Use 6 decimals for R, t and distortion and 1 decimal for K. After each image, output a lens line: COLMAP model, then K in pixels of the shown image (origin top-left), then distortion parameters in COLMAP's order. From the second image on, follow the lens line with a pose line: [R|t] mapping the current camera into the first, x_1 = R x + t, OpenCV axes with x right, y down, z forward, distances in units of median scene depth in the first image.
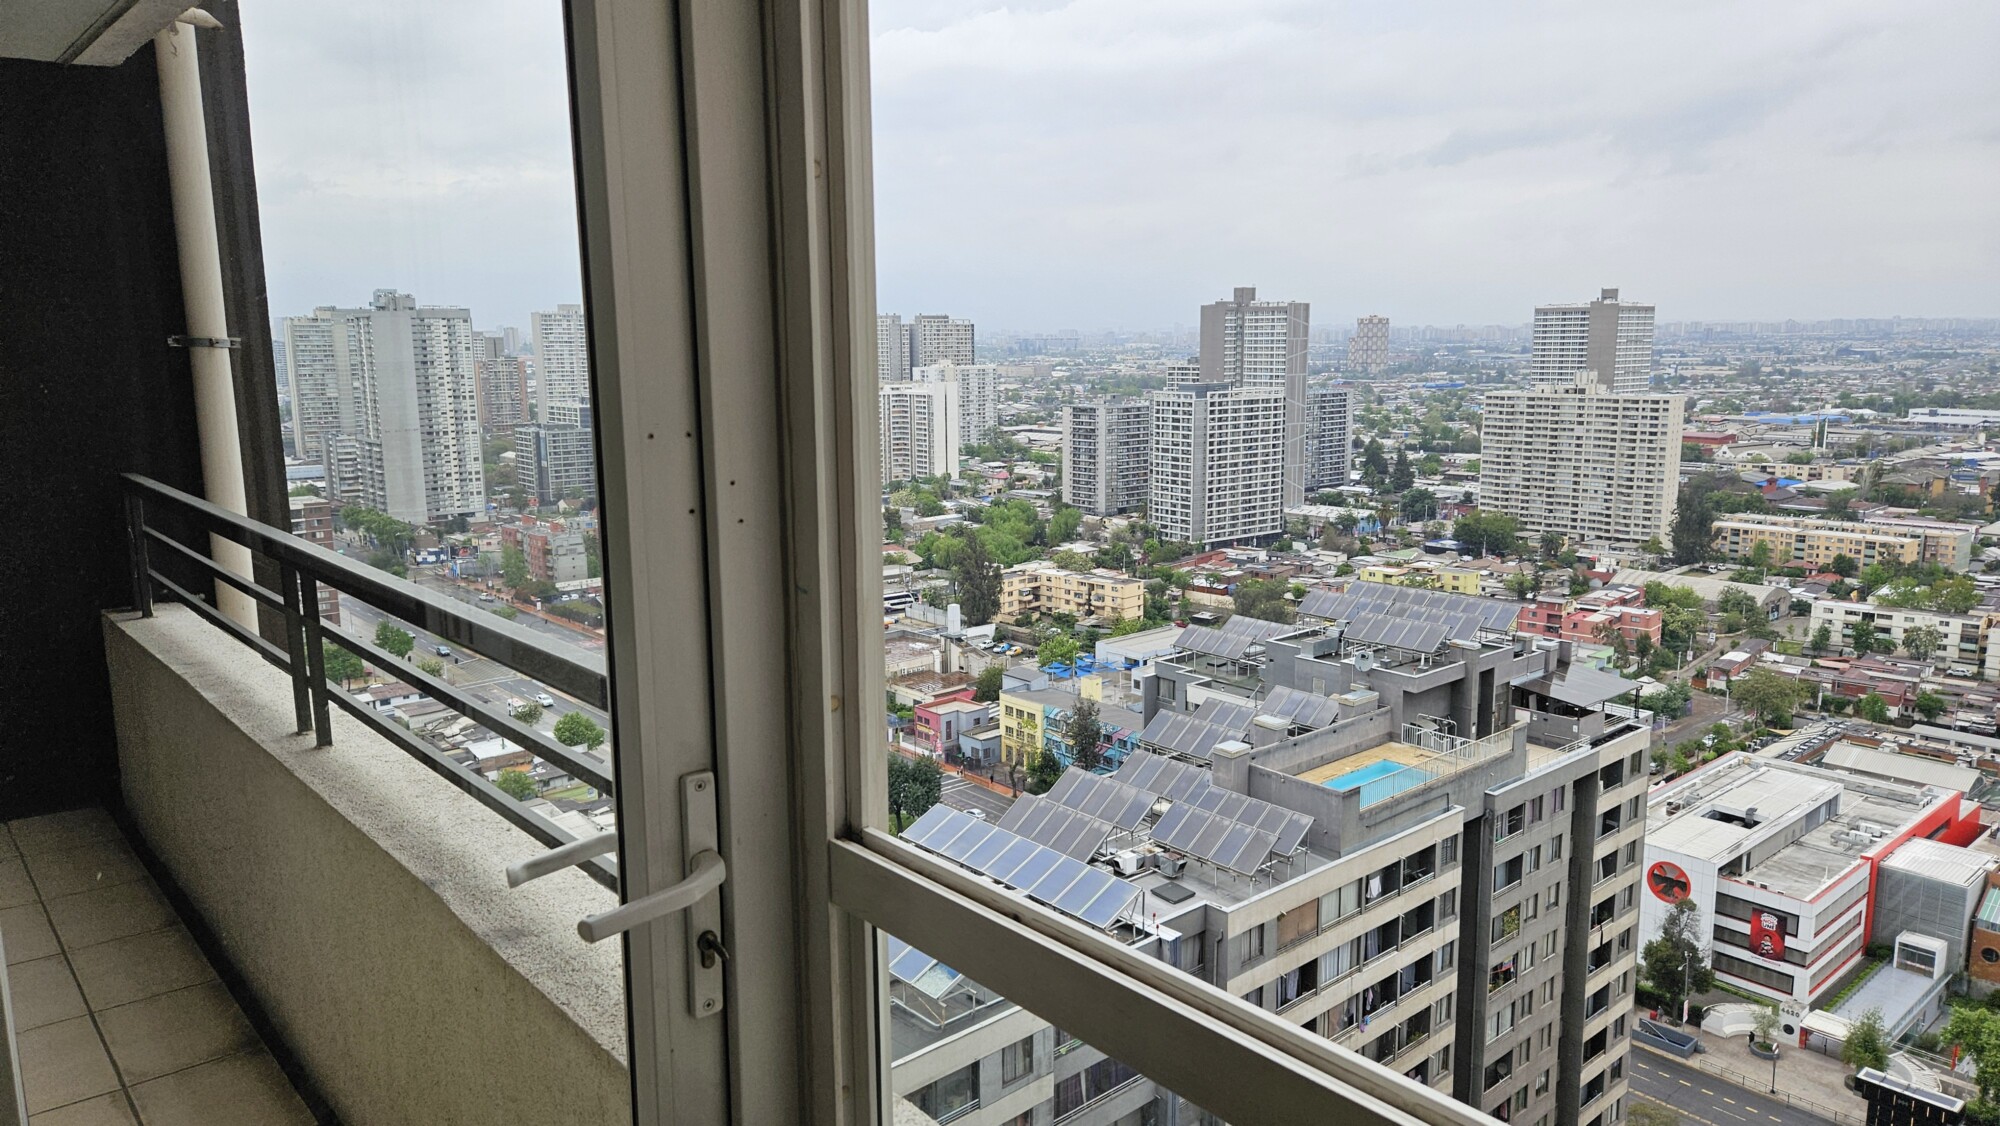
lens RADIAL K [[1337.7, 0, 1019.0], [0, 1337.7, 555.1], [0, 0, 1]] dist [0.083008, -0.075531]
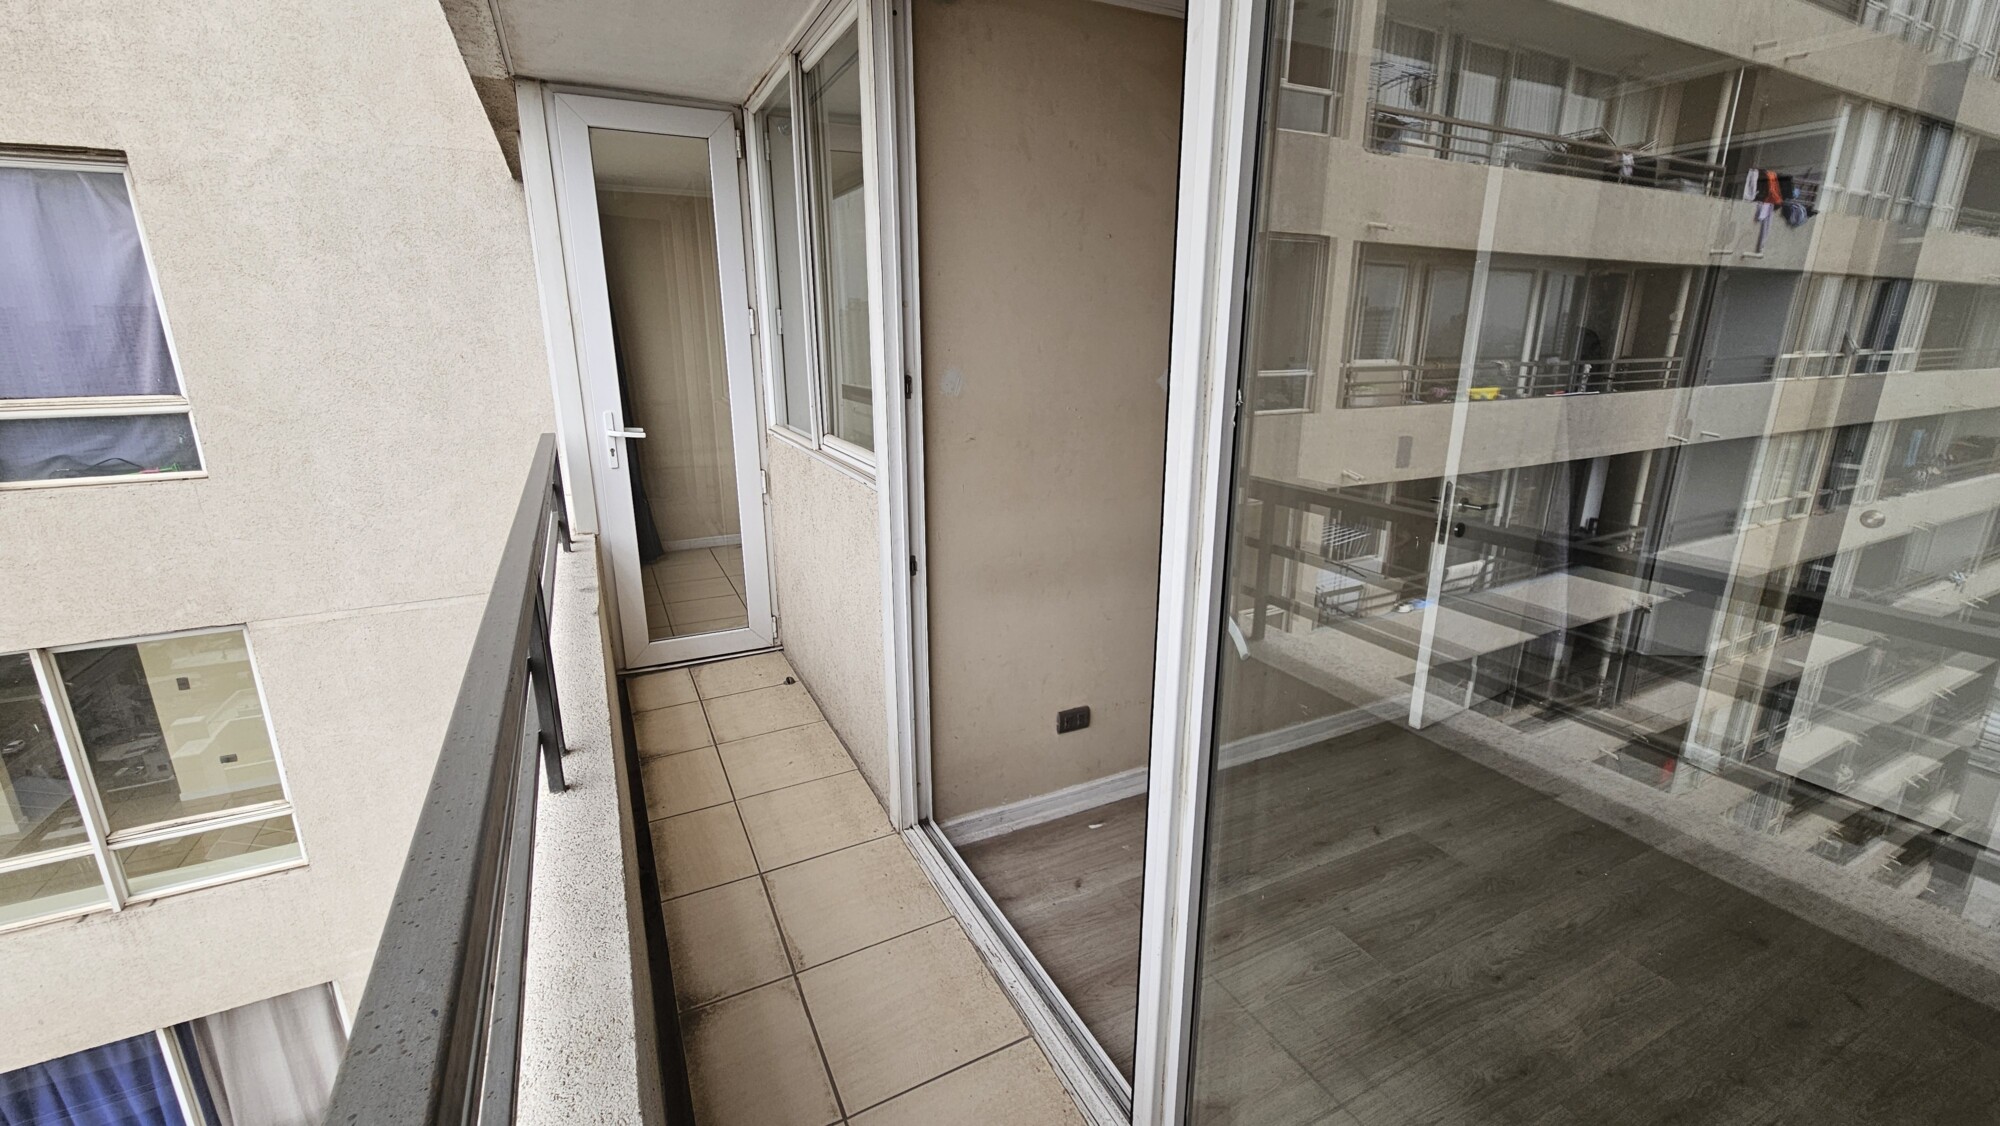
lens RADIAL K [[821.9, 0, 980.1], [0, 821.9, 554.0], [0, 0, 1]] dist [-0.005338, 0.003068]
pose [[-0.964228, -0.062980, 0.257483, -0.214928], [0.050389, 0.910104, 0.411306, -0.050382], [-0.260240, 0.409567, -0.874374, 0.317019]]
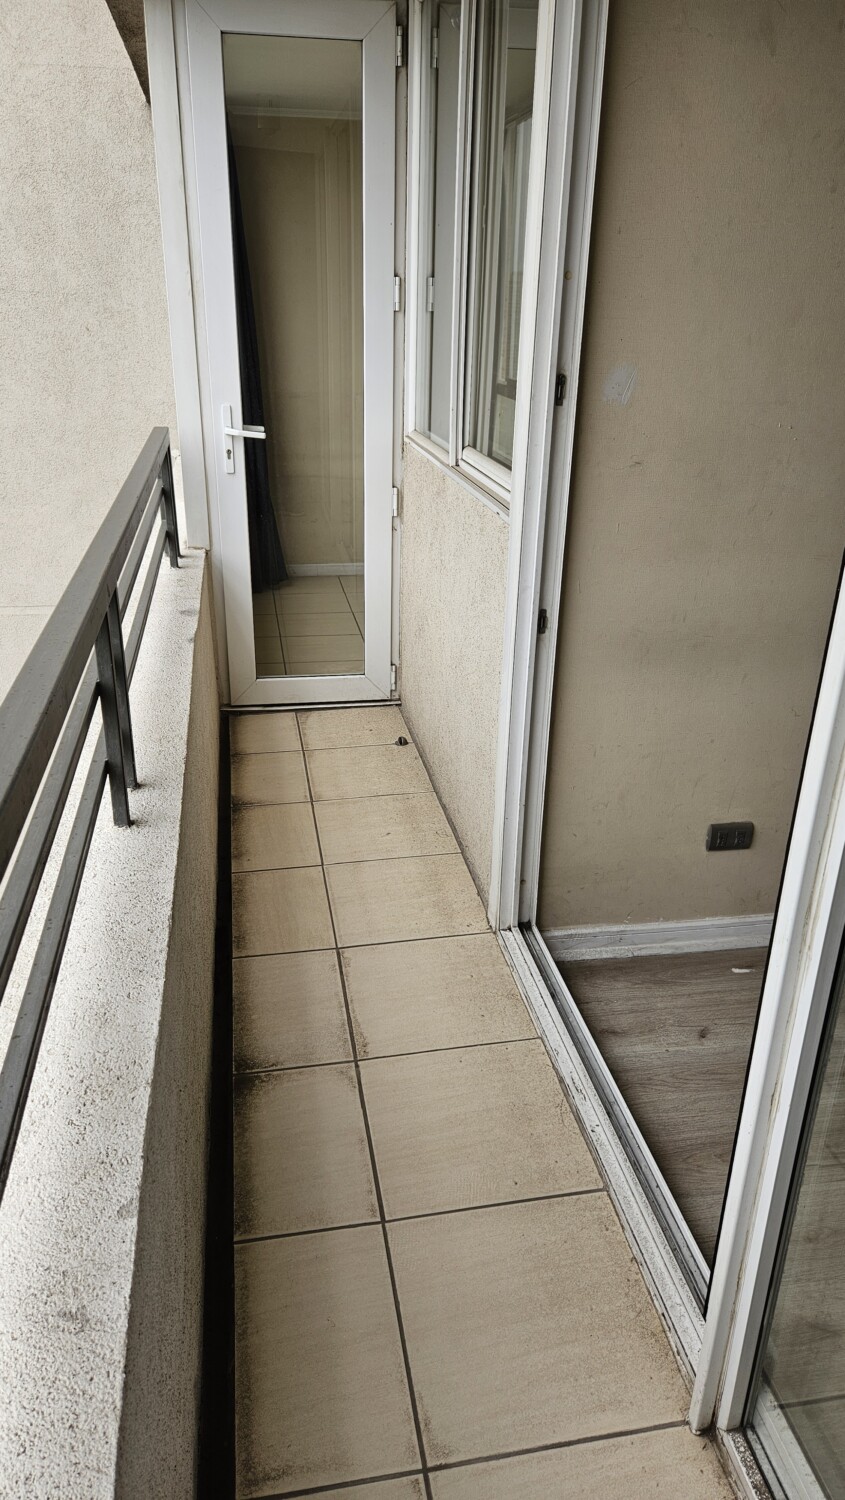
lens RADIAL K [[1003.3, 0, 400.7], [0, 1003.3, 752.3], [0, 0, 1]] dist [0.083008, -0.075531]
pose [[-0.843142, -0.223704, 0.488946, -0.230039], [0.080580, 0.846504, 0.526248, -0.051658], [-0.531619, 0.483101, -0.695697, 0.312418]]
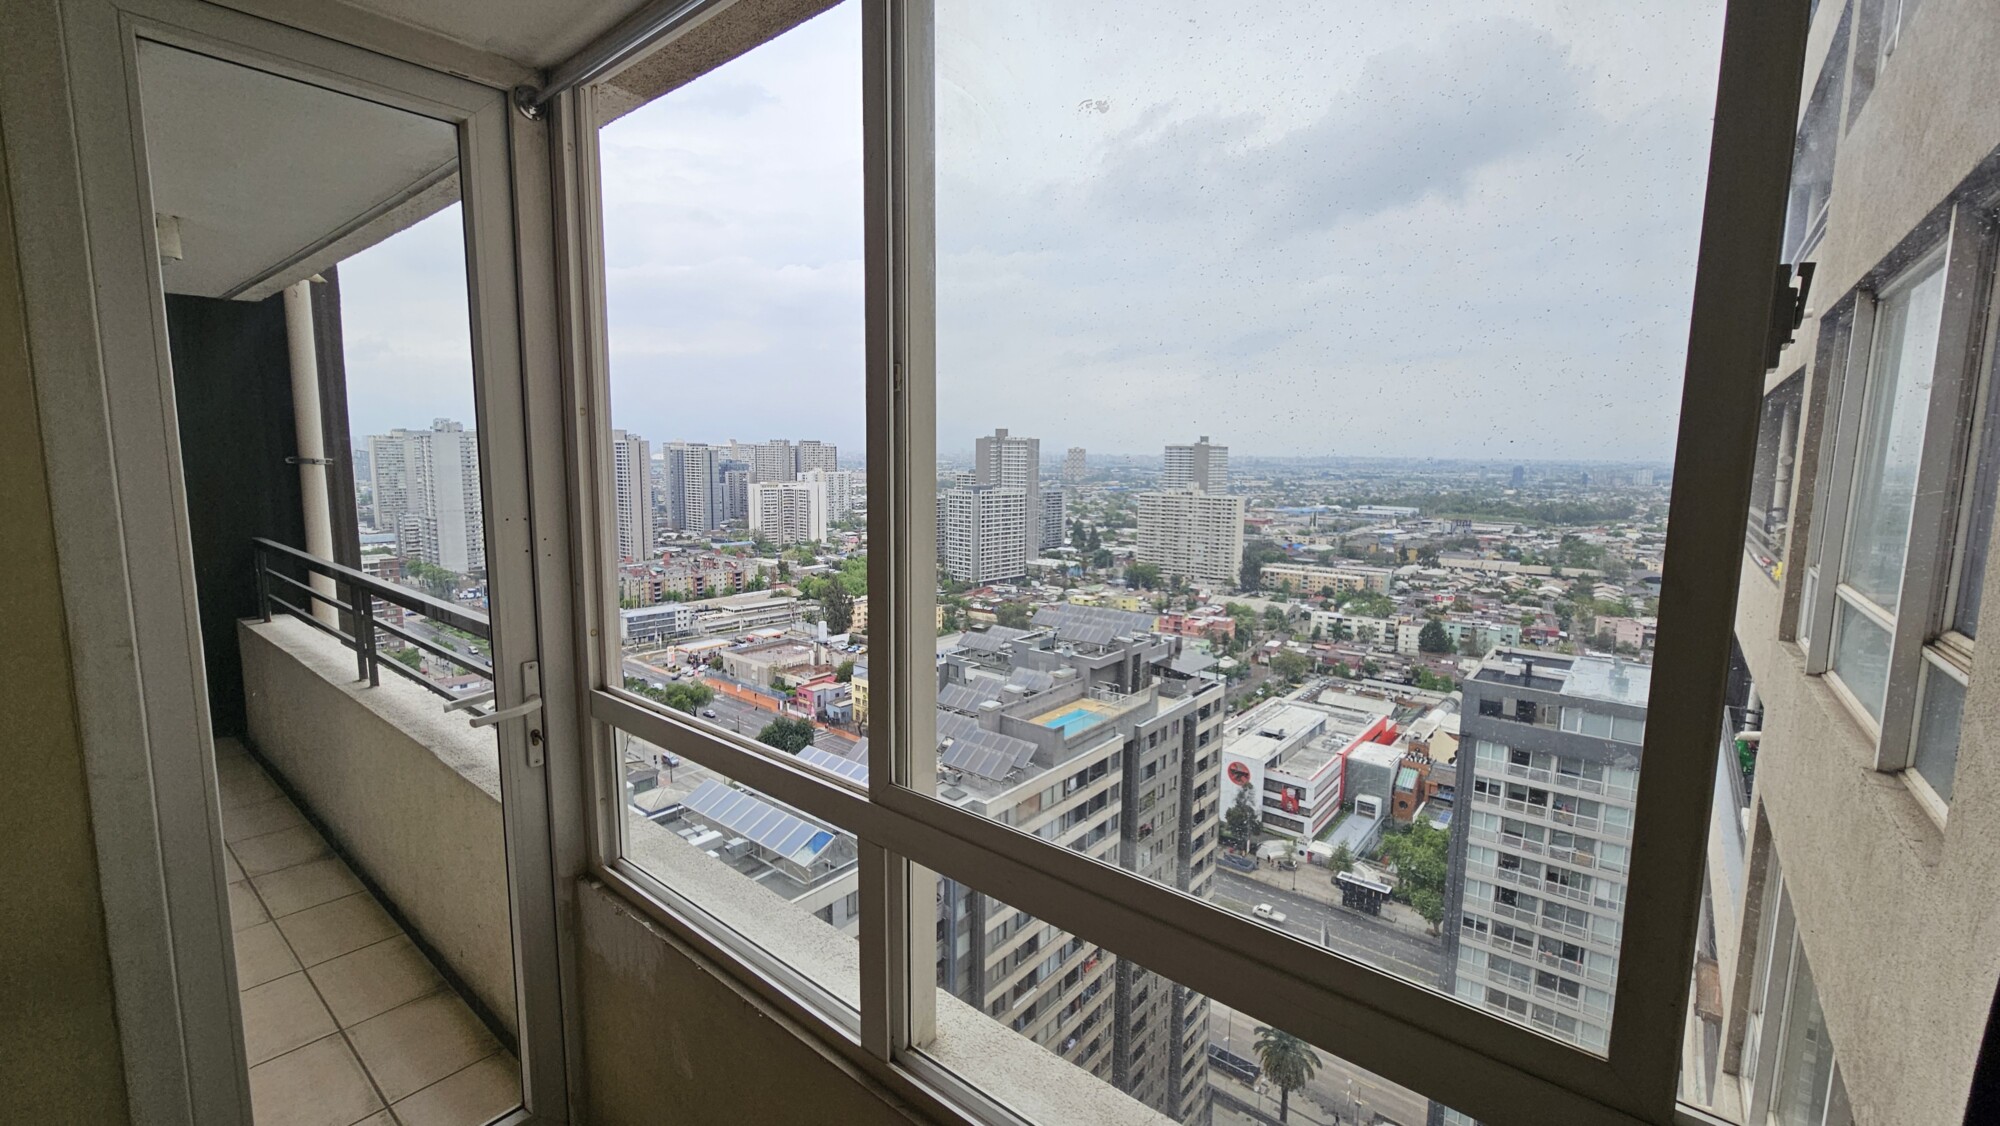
lens RADIAL K [[821.9, 0, 1003.3], [0, 821.9, 554.0], [0, 0, 1]] dist [-0.005338, 0.003068]
pose [[0.986249, -0.001008, 0.165266, 0.001882], [0.008153, 0.999060, -0.042563, 0.000225], [-0.165068, 0.043326, 0.985330, -0.003114]]
